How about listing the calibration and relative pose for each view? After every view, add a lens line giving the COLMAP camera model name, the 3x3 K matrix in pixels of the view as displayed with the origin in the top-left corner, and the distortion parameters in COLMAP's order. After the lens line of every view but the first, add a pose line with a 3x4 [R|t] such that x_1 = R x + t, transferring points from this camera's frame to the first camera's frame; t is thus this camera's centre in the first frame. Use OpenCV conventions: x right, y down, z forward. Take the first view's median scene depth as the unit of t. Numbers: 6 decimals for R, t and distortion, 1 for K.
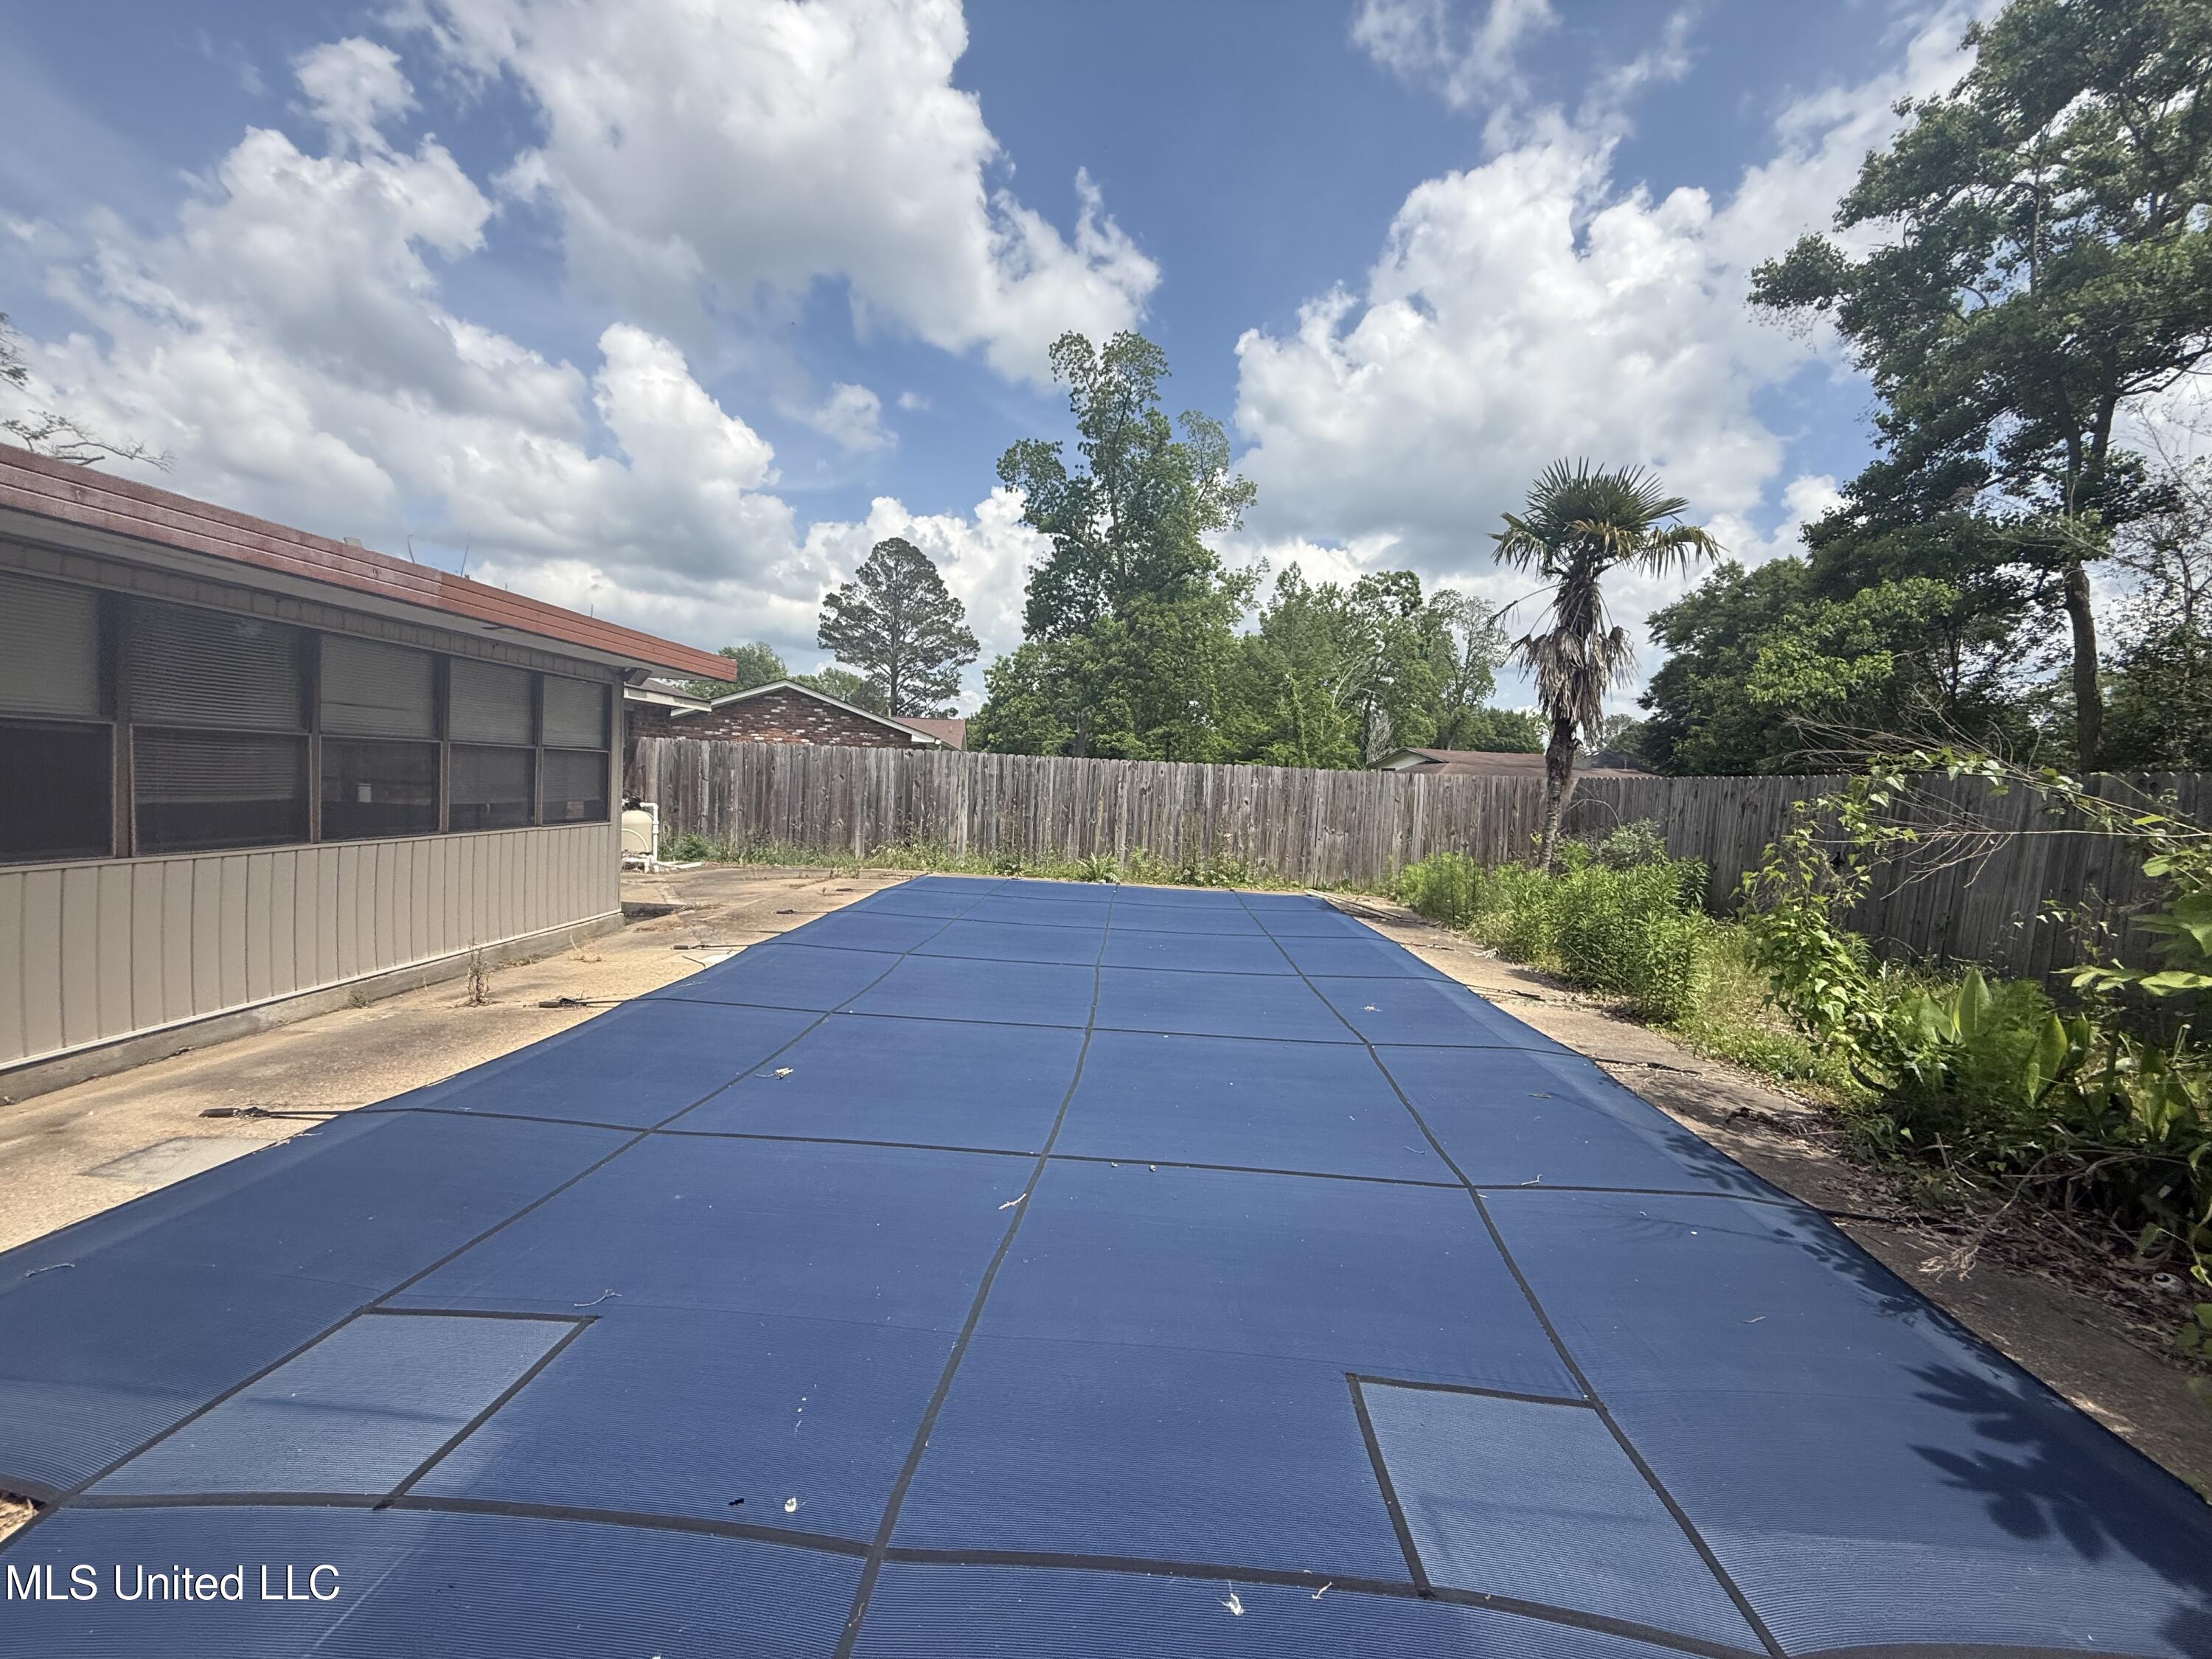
lens RADIAL K [[885.8, 0, 1110.3], [0, 885.8, 828.4], [0, 0, 1]] dist [0.001203, 0.000435]
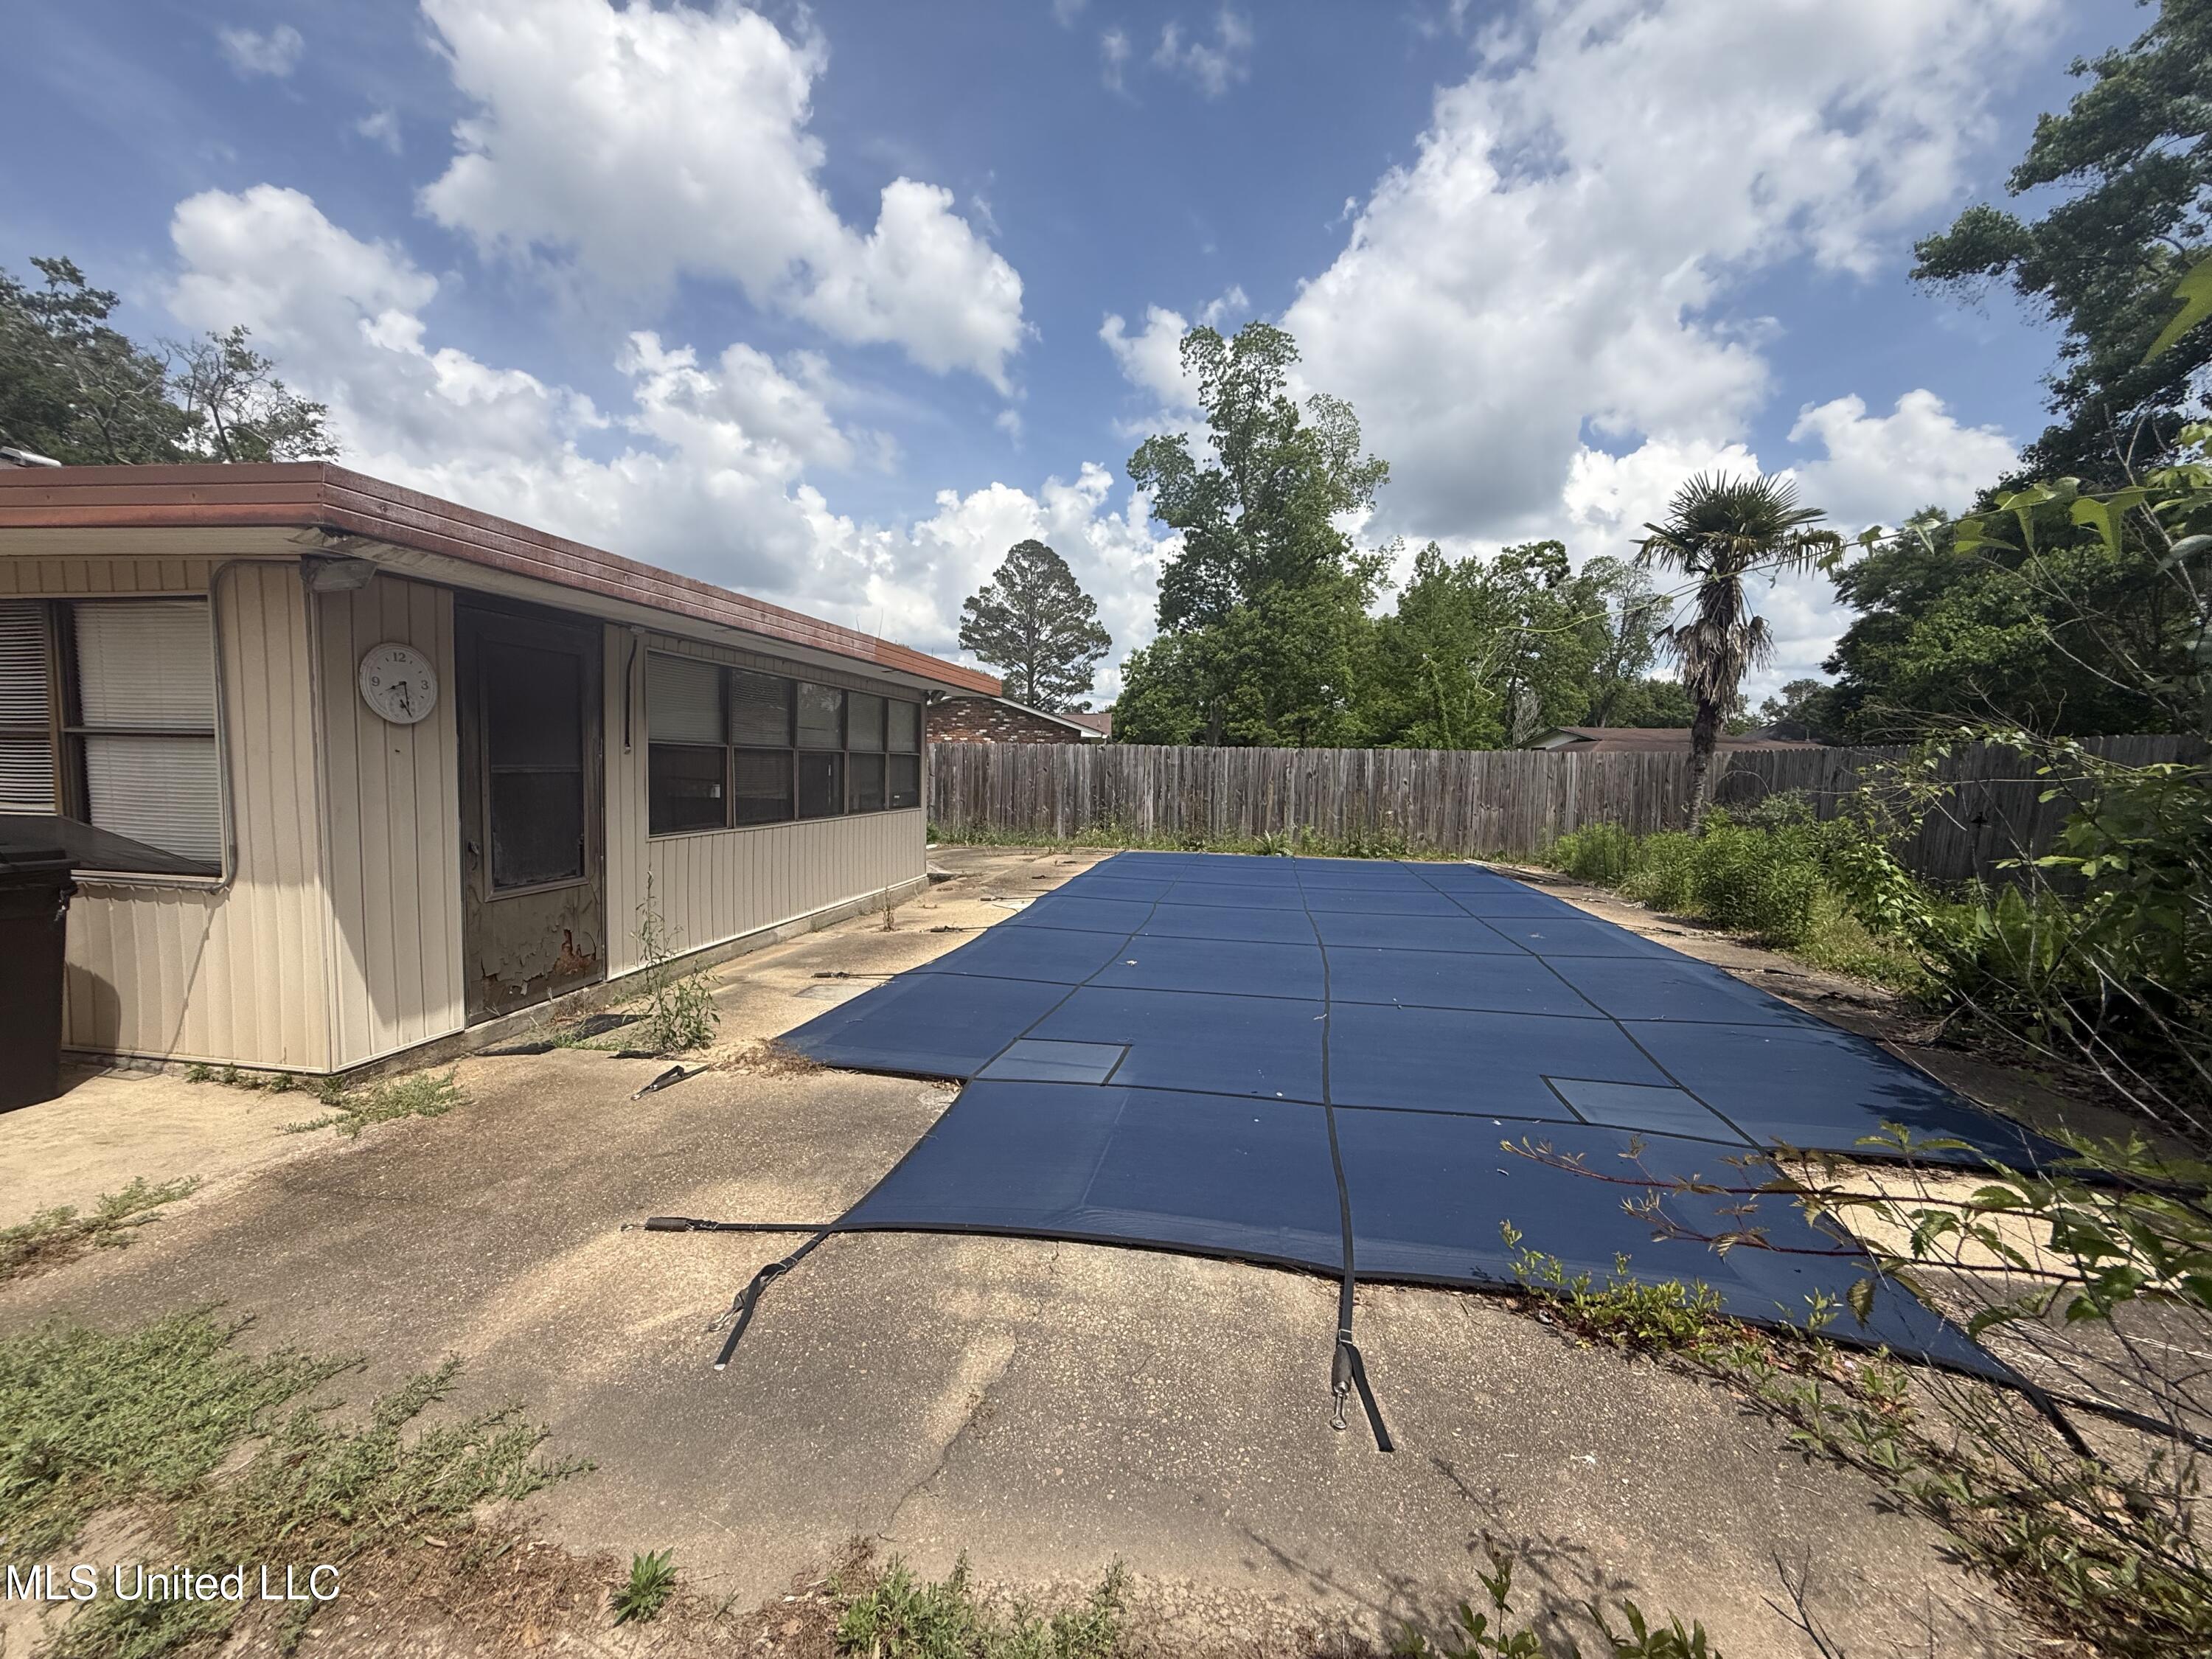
lens RADIAL K [[885.8, 0, 1107.8], [0, 885.8, 825.4], [0, 0, 1]] dist [0.001203, 0.000435]
pose [[0.989249, -0.017835, -0.145149, -0.054168], [0.019151, 0.999787, 0.007679, 0.007904], [0.144981, -0.010376, 0.989380, -0.149421]]
